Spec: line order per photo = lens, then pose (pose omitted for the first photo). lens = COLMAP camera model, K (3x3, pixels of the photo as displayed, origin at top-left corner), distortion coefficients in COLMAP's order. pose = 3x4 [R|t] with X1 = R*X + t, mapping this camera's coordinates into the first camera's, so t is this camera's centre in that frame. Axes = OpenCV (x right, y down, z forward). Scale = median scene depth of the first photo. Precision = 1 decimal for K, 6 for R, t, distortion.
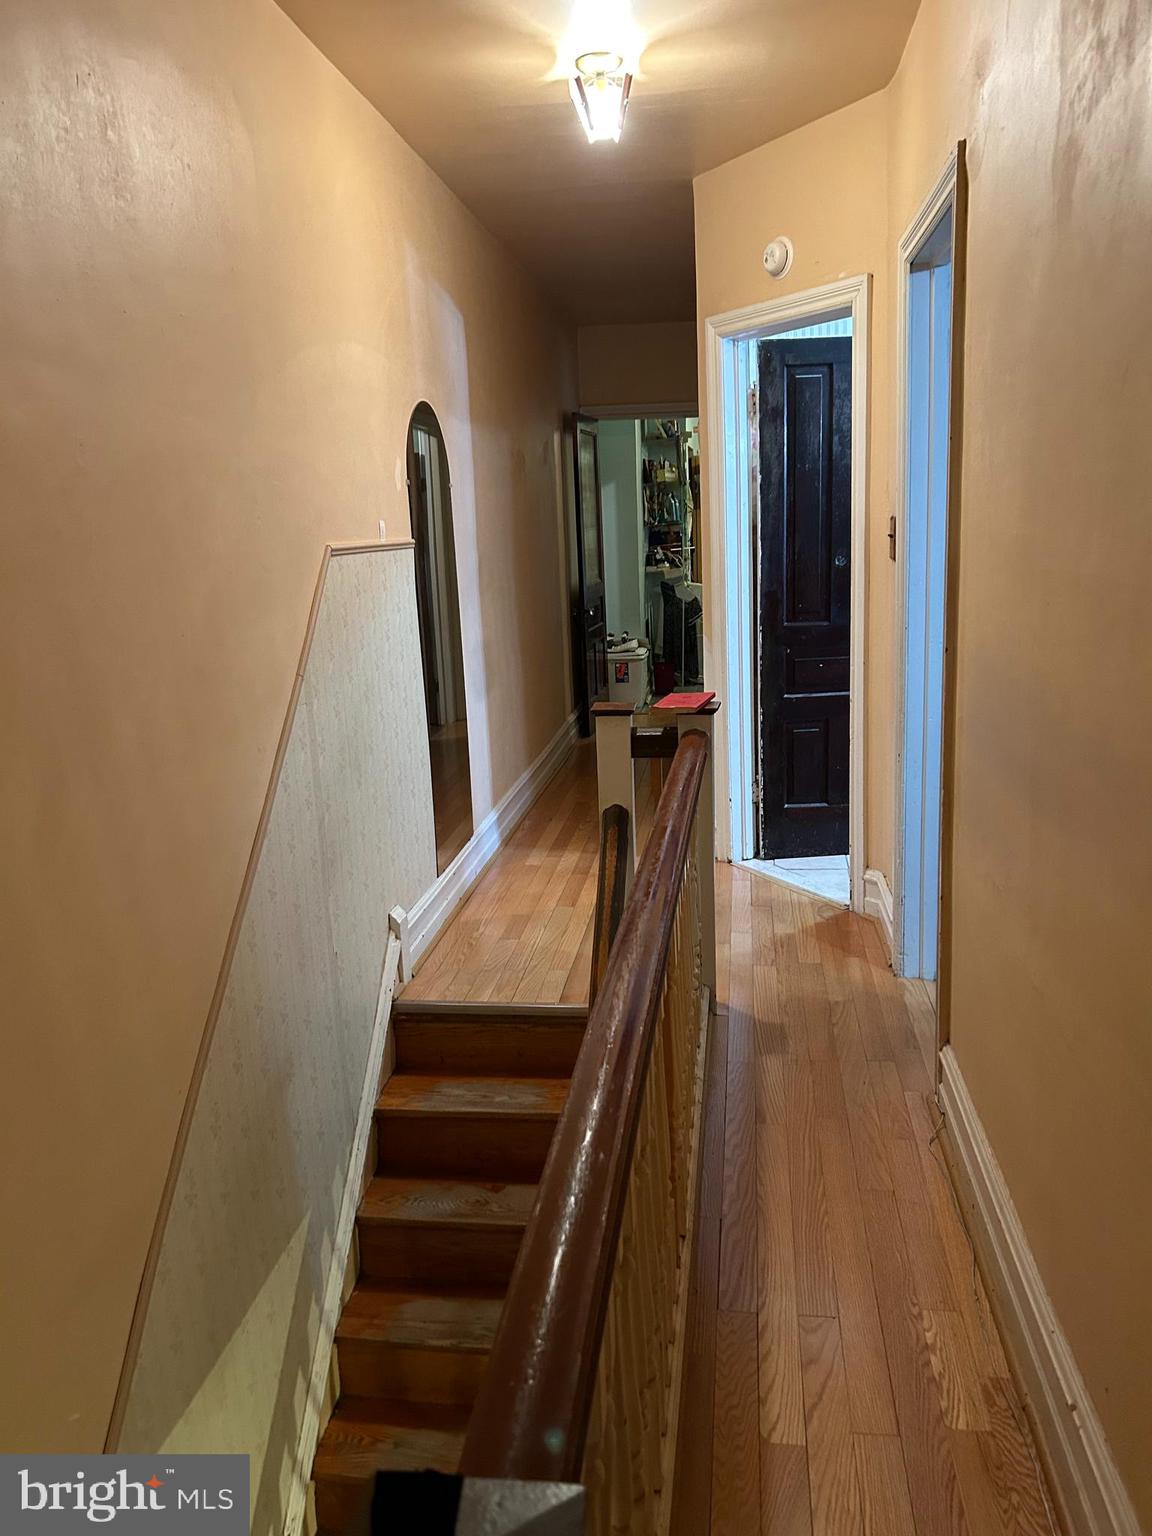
lens RADIAL K [[1162.6, 0, 576.5], [0, 1162.6, 768.0], [0, 0, 1]] dist [0.035933, -0.033082]
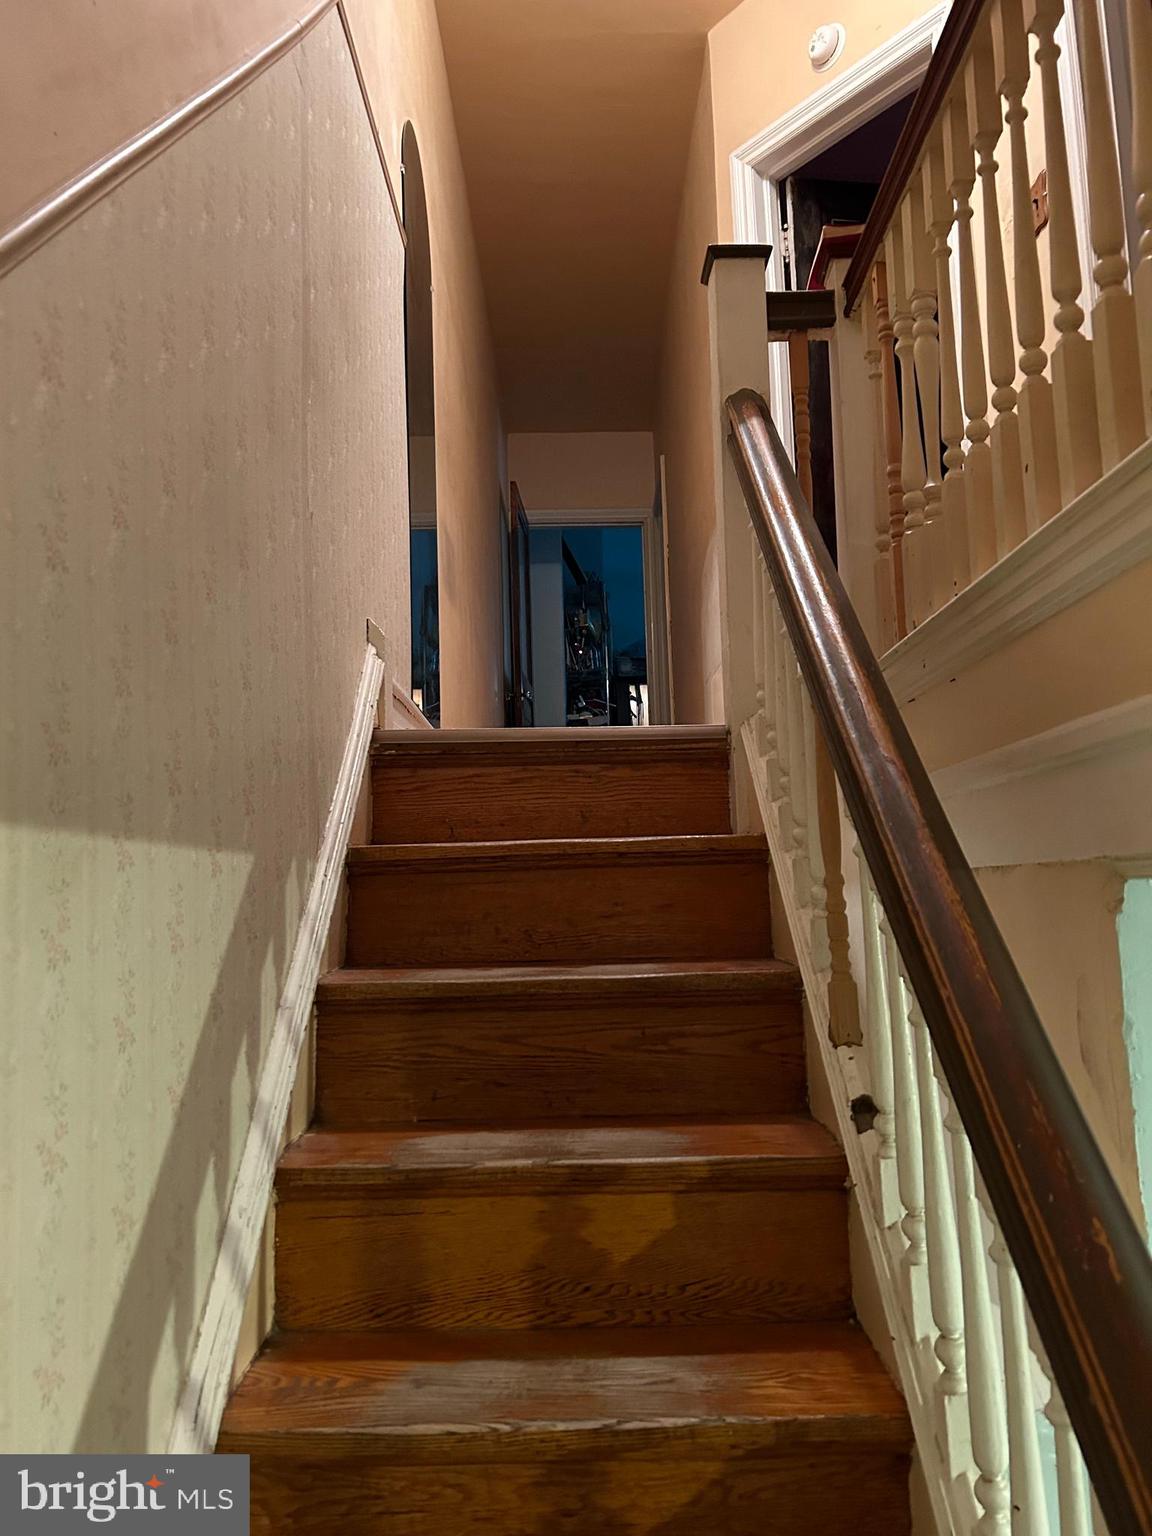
lens RADIAL K [[1162.6, 0, 575.7], [0, 1162.6, 765.0], [0, 0, 1]] dist [0.035933, -0.033082]
pose [[0.990800, 0.029985, 0.131971, -0.152076], [0.015430, 0.943758, -0.330278, 0.480890], [-0.134452, 0.329275, 0.934612, 0.489257]]
